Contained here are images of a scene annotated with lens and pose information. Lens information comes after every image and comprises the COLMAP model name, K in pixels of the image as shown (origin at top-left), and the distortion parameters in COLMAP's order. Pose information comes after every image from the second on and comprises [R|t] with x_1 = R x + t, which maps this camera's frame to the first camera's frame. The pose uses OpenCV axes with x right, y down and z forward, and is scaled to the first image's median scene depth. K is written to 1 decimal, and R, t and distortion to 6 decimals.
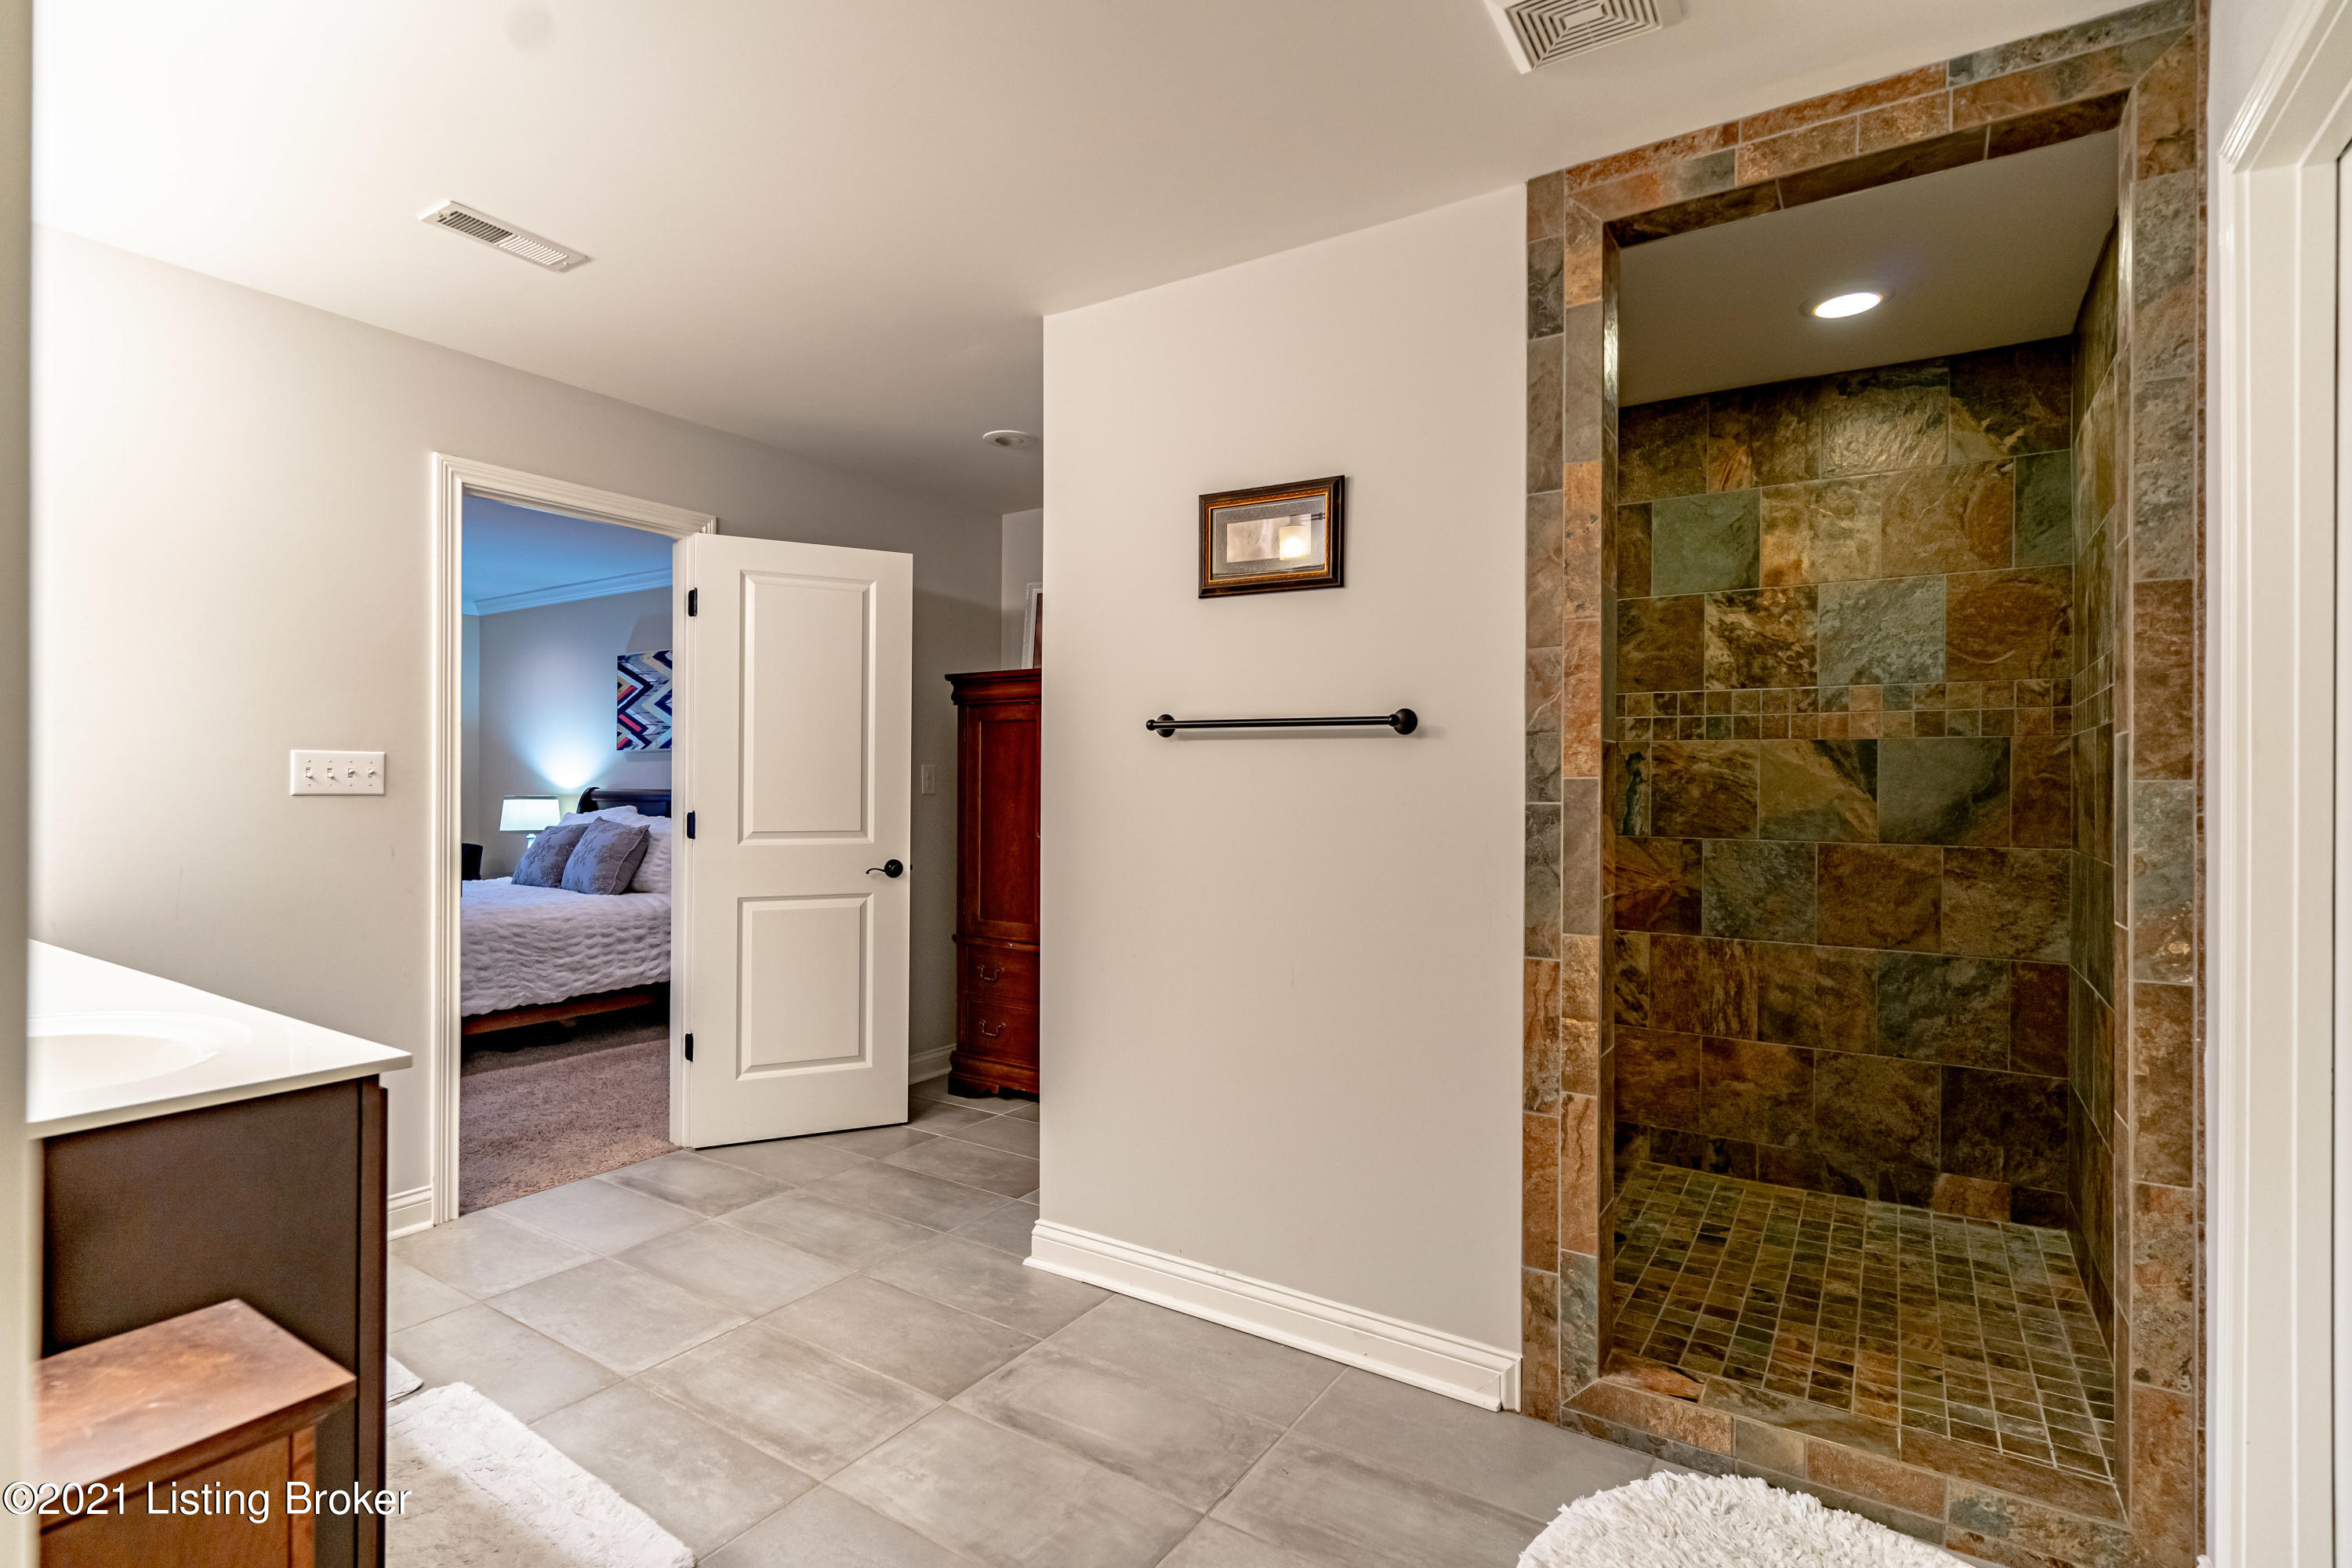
lens RADIAL K [[1141.1, 0, 1191.5], [0, 1141.1, 778.3], [0, 0, 1]] dist [0.006811, -0.000888]
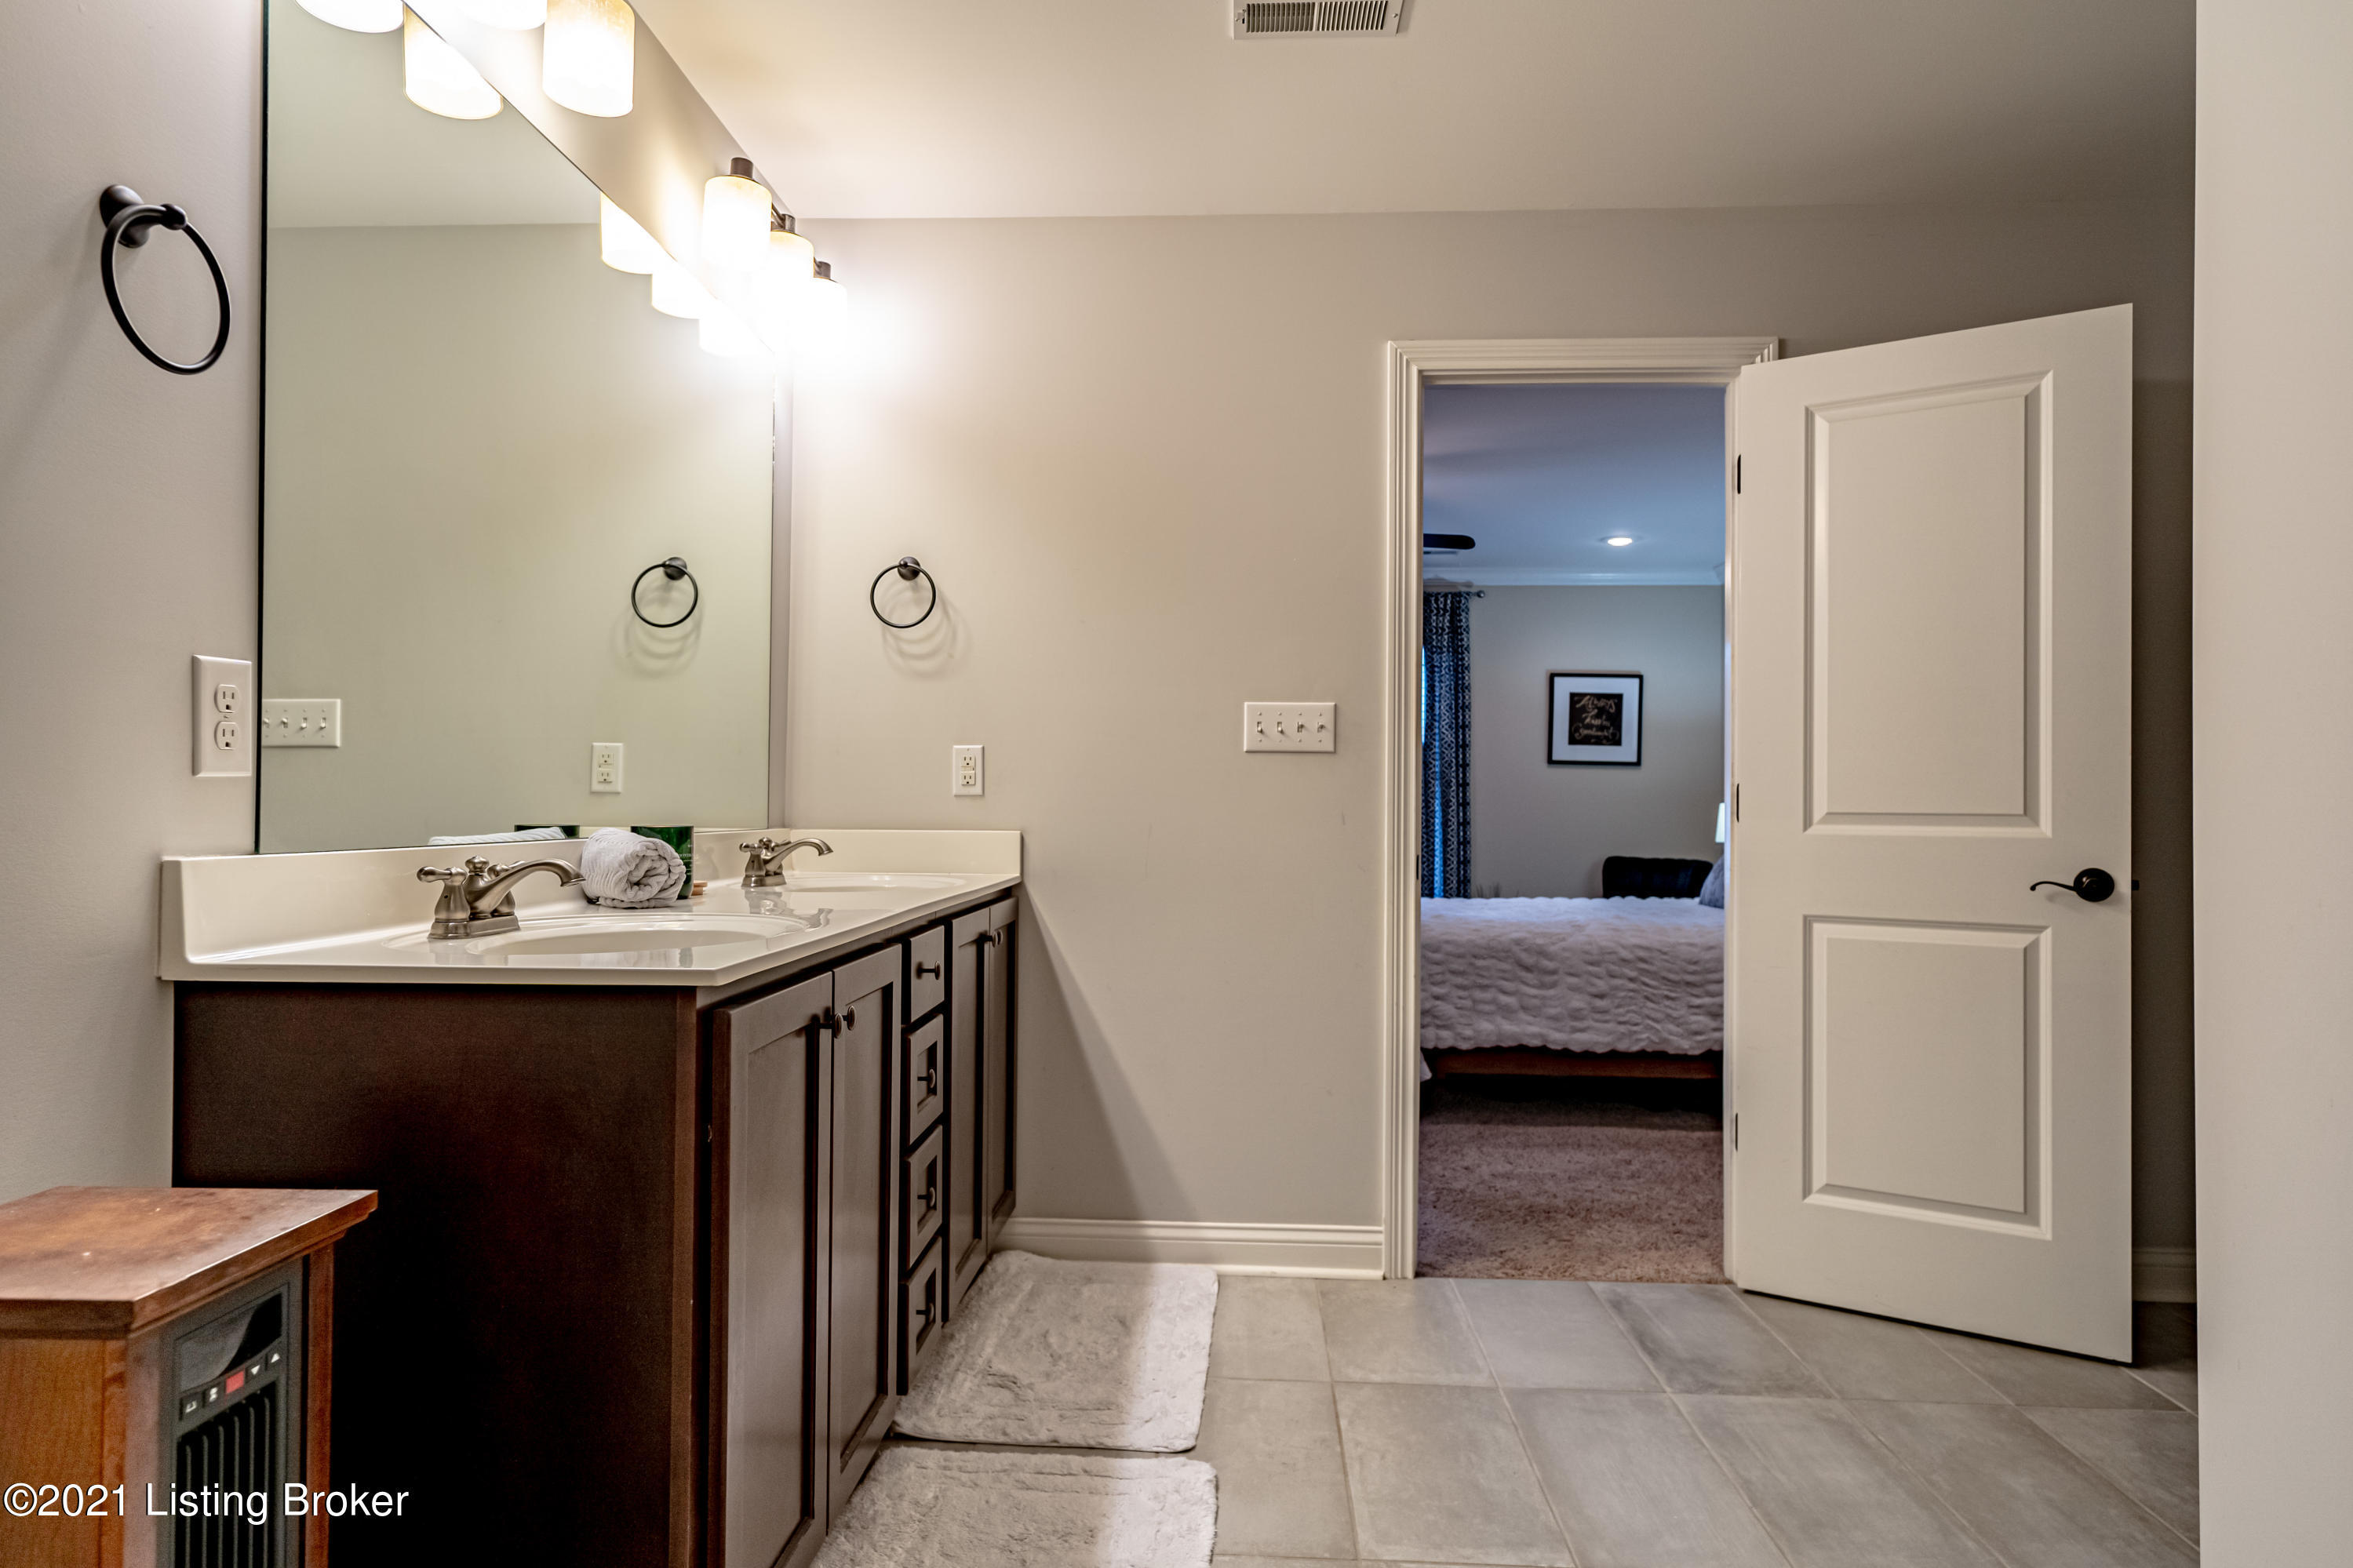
lens RADIAL K [[1408.2, 0, 1173.8], [0, 1408.2, 789.0], [0, 0, 1]] dist [0.007437, -0.000042]
pose [[0.485262, -0.019035, -0.874162, 0.138717], [-0.001920, 0.999737, -0.022835, 0.058629], [0.874367, 0.012760, 0.485098, 0.341630]]
